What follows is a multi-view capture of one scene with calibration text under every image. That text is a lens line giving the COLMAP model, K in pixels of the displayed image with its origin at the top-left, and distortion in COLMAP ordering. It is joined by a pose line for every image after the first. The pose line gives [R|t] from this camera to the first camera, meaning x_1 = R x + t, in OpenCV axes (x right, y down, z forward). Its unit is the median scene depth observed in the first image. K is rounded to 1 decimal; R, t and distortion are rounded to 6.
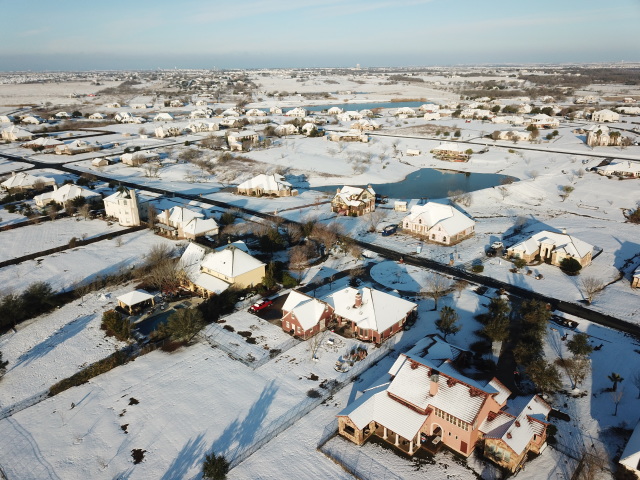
lens RADIAL K [[484.3, 0, 318.4], [0, 484.3, 238.6], [0, 0, 1]] dist [0.032176, -0.034460]
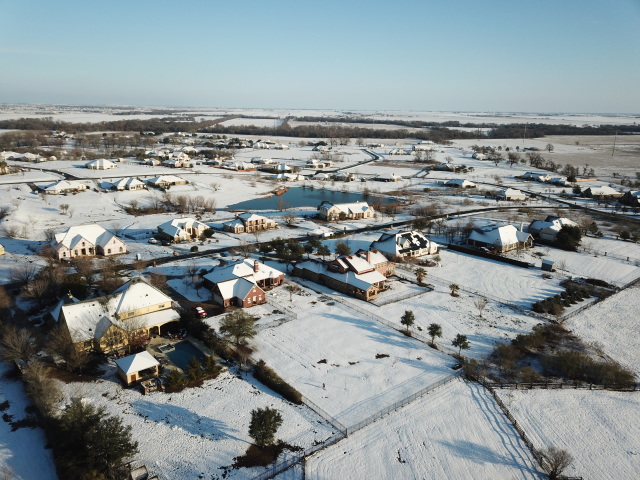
lens RADIAL K [[484.3, 0, 318.4], [0, 484.3, 238.6], [0, 0, 1]] dist [0.032176, -0.034460]
pose [[0.131905, -0.239902, 0.961794, -0.320295], [0.313610, 0.930533, 0.189094, -0.038607], [-0.940346, 0.276686, 0.197977, 0.151697]]
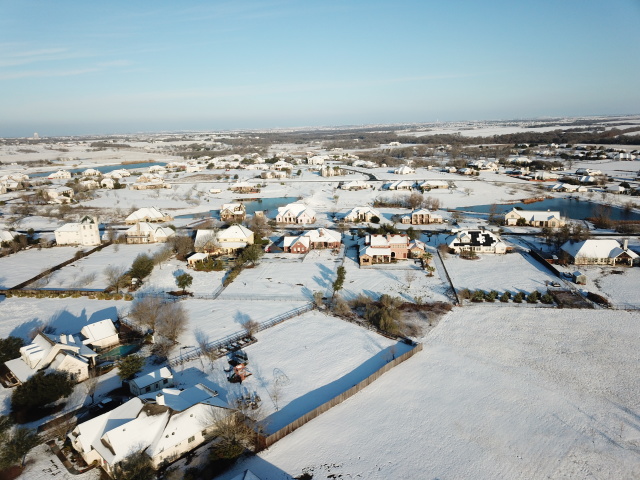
lens RADIAL K [[484.3, 0, 318.4], [0, 484.3, 238.6], [0, 0, 1]] dist [0.032176, -0.034460]
pose [[0.815023, -0.145082, 0.560971, -0.287436], [0.215514, 0.974590, -0.061062, 0.074616], [-0.537858, 0.170664, 0.825580, -0.172494]]
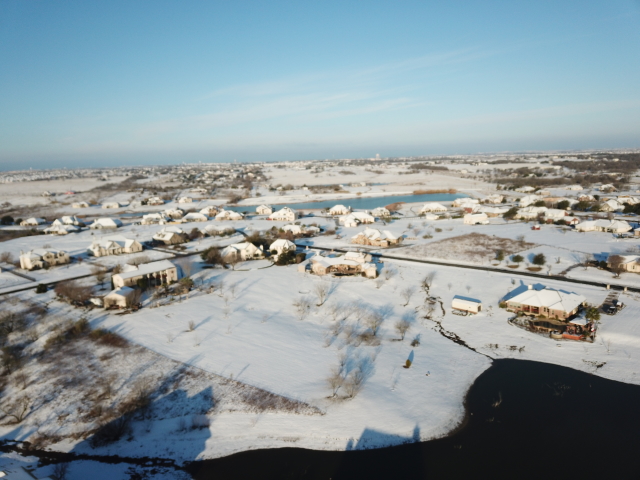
lens RADIAL K [[489.8, 0, 320.0], [0, 489.8, 240.0], [0, 0, 1]] dist [0.036892, -0.076023]
pose [[0.998906, -0.014593, -0.044417, 0.061180], [0.006618, 0.984608, -0.174654, -0.139035], [0.046282, 0.174169, 0.983627, 0.426086]]
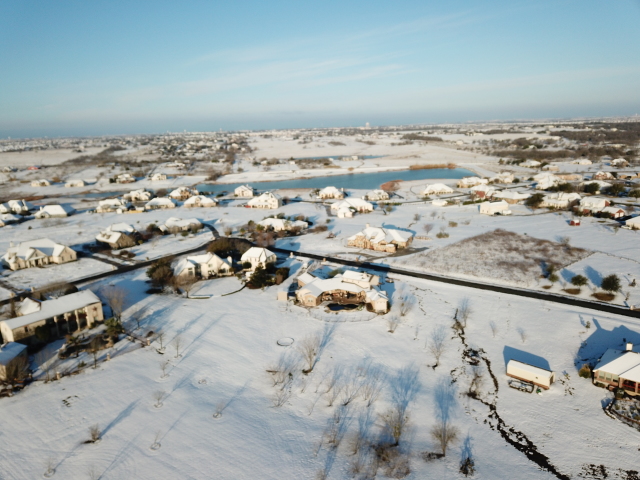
lens RADIAL K [[491.4, 0, 320.0], [0, 491.4, 240.0], [0, 0, 1]] dist [0.001920, 0.002897]
pose [[0.999600, -0.017233, -0.022414, 0.055502], [0.014586, 0.993449, -0.113346, -0.205478], [0.024220, 0.112973, 0.993303, 0.578084]]
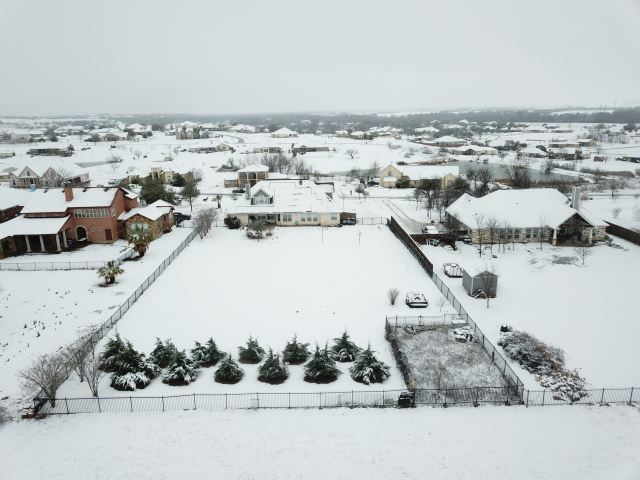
lens RADIAL K [[484.3, 0, 318.4], [0, 484.3, 238.6], [0, 0, 1]] dist [0.032176, -0.034460]
pose [[0.720108, -0.176750, 0.670972, -0.021060], [0.240787, 0.970574, -0.002748, 0.104693], [-0.650742, 0.163540, 0.741478, -0.029606]]
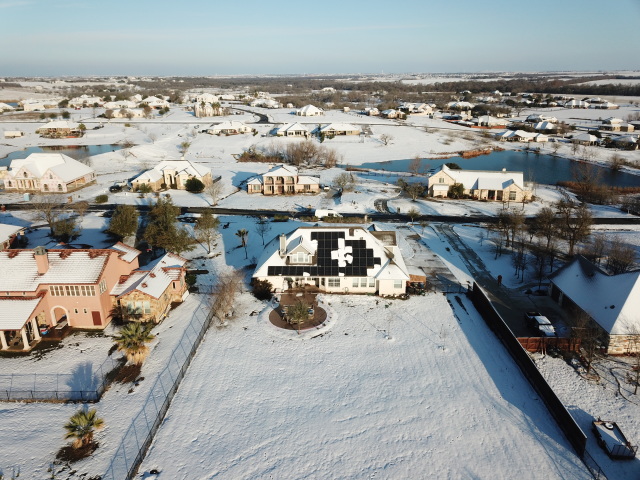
lens RADIAL K [[484.3, 0, 318.4], [0, 484.3, 238.6], [0, 0, 1]] dist [0.032176, -0.034460]
pose [[0.748124, -0.205263, 0.631013, 0.015828], [0.220403, 0.973830, 0.055470, 0.062547], [-0.625885, 0.097579, 0.773787, 0.019405]]
